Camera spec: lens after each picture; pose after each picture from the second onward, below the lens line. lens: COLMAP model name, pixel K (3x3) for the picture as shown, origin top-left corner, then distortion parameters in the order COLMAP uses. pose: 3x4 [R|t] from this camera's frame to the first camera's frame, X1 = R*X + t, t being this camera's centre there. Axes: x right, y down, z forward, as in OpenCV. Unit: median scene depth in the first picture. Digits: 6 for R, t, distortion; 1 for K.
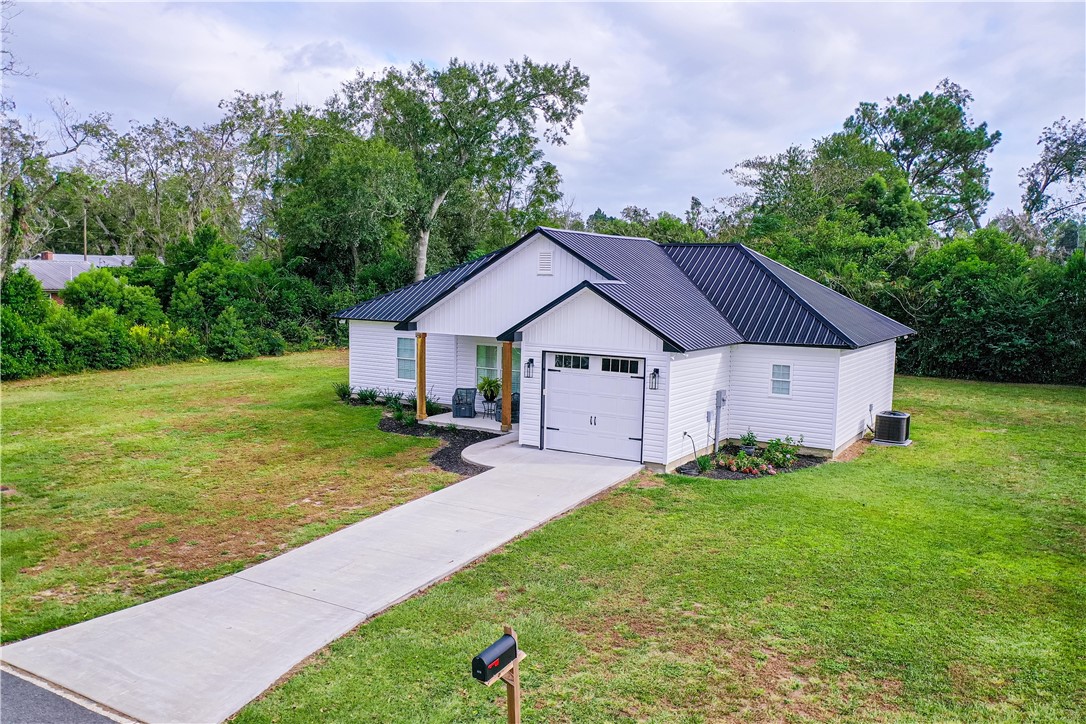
lens RADIAL K [[858.6, 0, 542.9], [0, 858.6, 356.6], [0, 0, 1]] dist [0.003502, 0.002135]
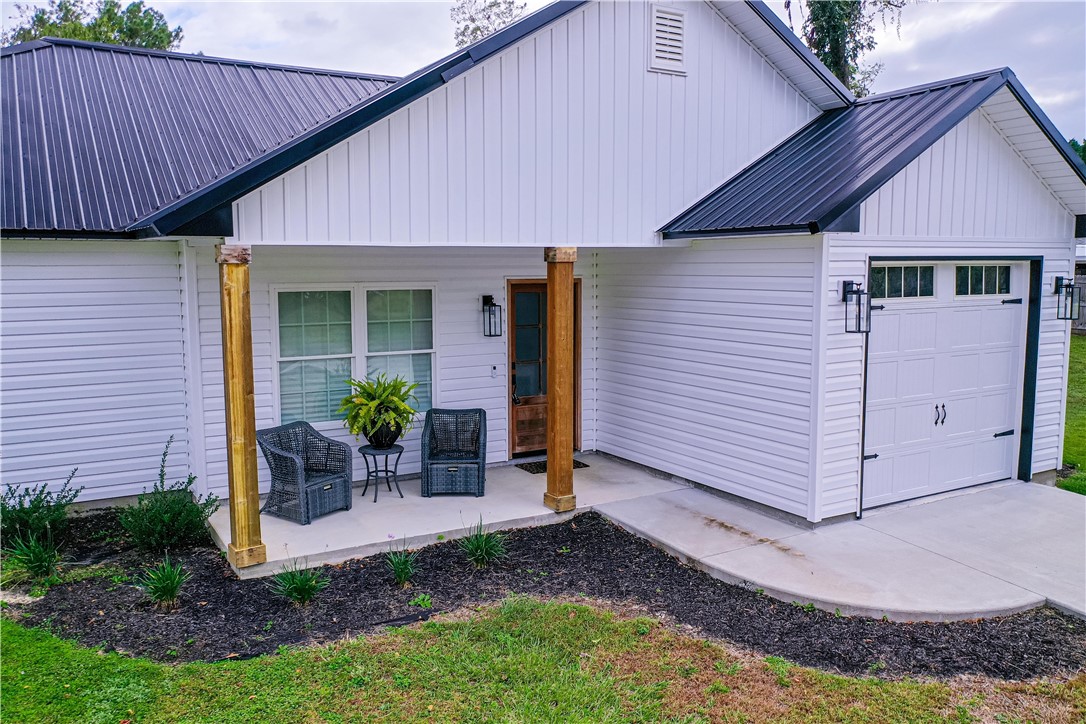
lens RADIAL K [[858.6, 0, 542.9], [0, 858.6, 356.6], [0, 0, 1]] dist [0.003502, 0.002135]
pose [[0.480976, -0.118163, 0.868735, -0.383832], [0.094474, 0.992092, 0.082636, -0.007780], [-0.871629, 0.042327, 0.488336, 0.908683]]
